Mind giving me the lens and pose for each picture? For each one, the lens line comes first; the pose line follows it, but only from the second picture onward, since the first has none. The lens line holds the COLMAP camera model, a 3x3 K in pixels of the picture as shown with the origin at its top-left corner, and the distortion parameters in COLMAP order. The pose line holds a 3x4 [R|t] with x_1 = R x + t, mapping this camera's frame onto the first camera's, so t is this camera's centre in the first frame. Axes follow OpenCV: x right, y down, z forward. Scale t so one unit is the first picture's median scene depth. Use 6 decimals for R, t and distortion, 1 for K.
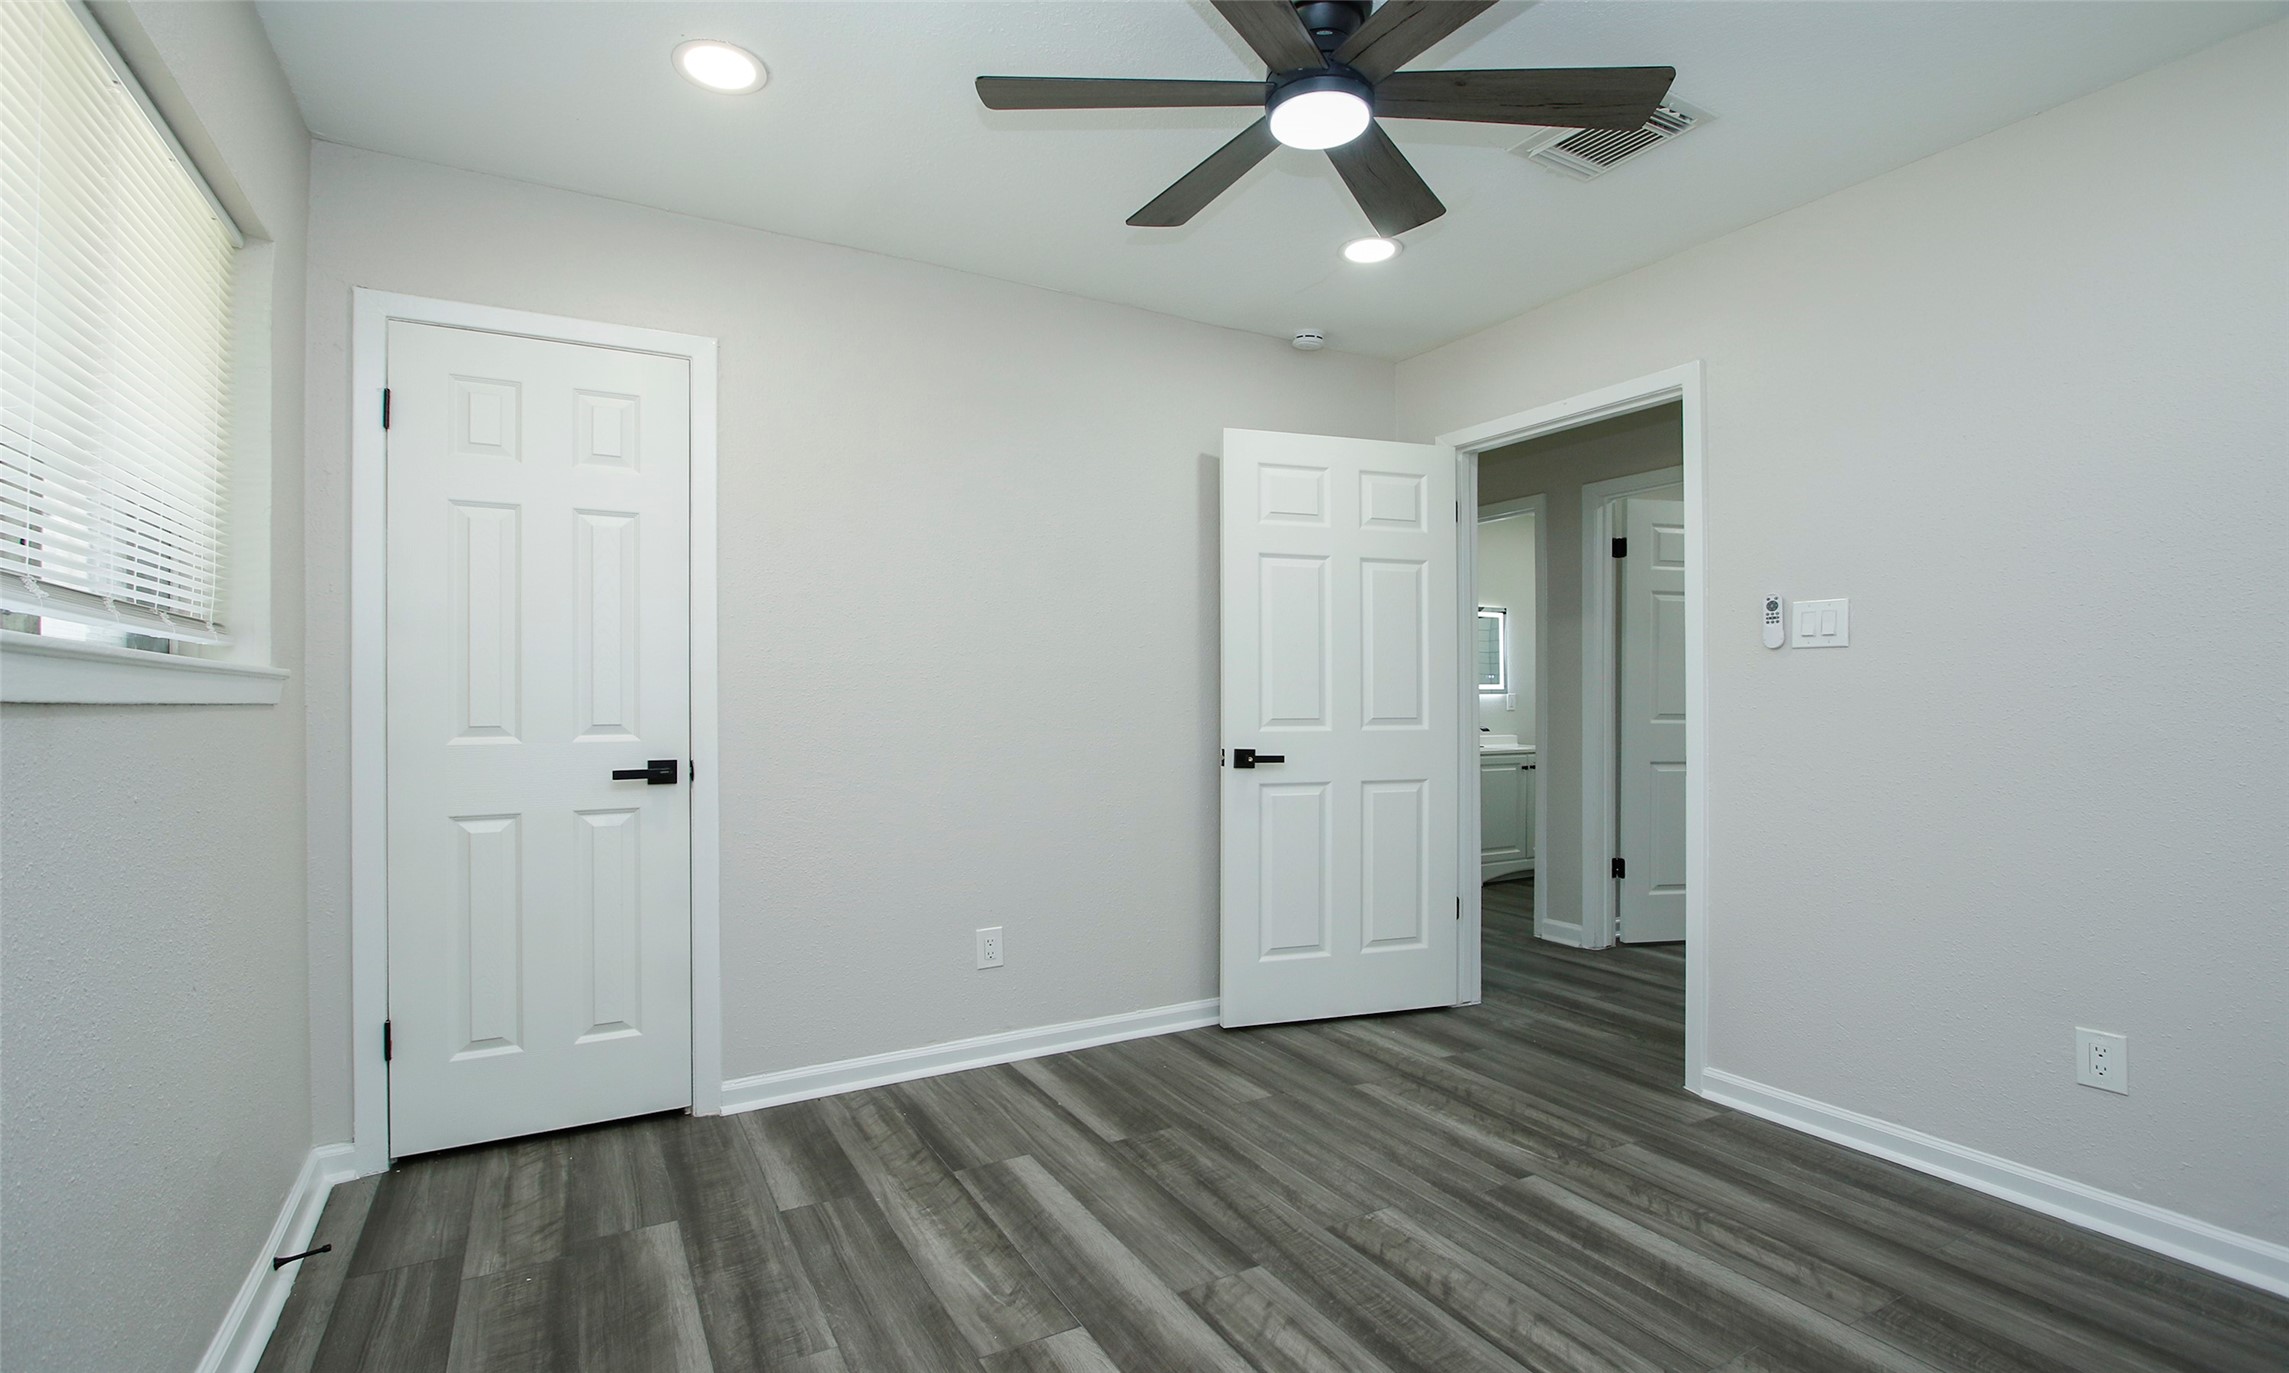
lens RADIAL K [[1077.0, 0, 1154.8], [0, 1077.0, 698.2], [0, 0, 1]] dist [-0.017204, 0.003657]
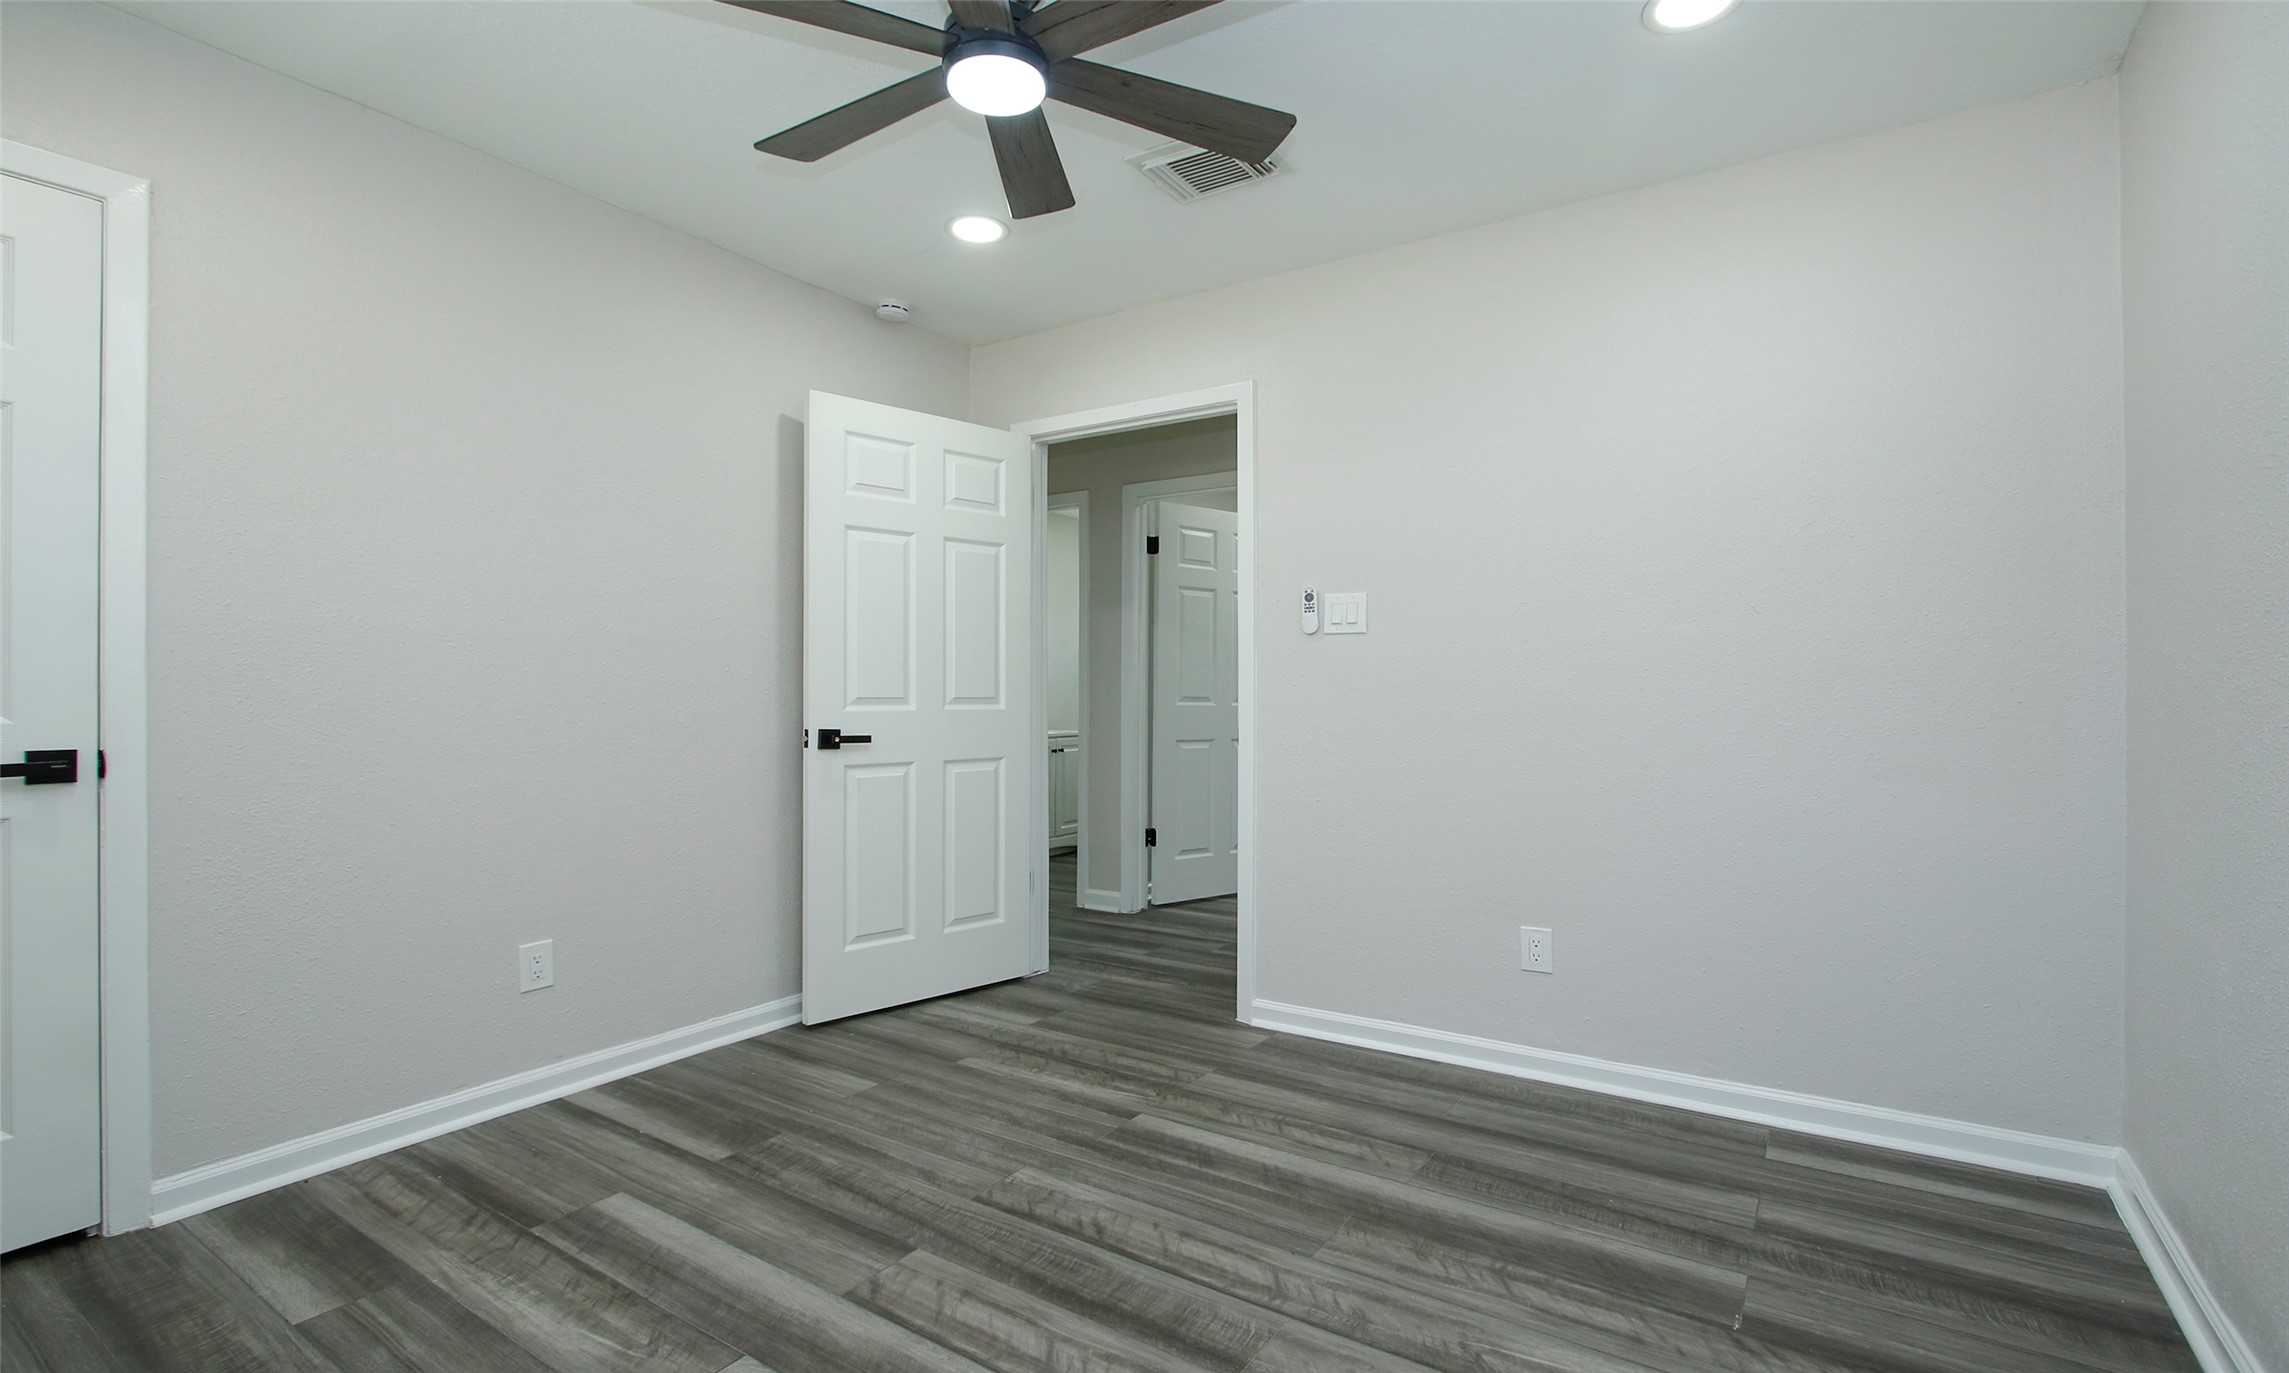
lens RADIAL K [[1077.0, 0, 1151.5], [0, 1077.0, 695.7], [0, 0, 1]] dist [-0.017204, 0.003657]
pose [[0.890157, -0.002261, 0.455648, -0.143064], [0.001709, 0.999997, 0.001625, 0.024075], [-0.455651, -0.000668, 0.890158, 0.034972]]
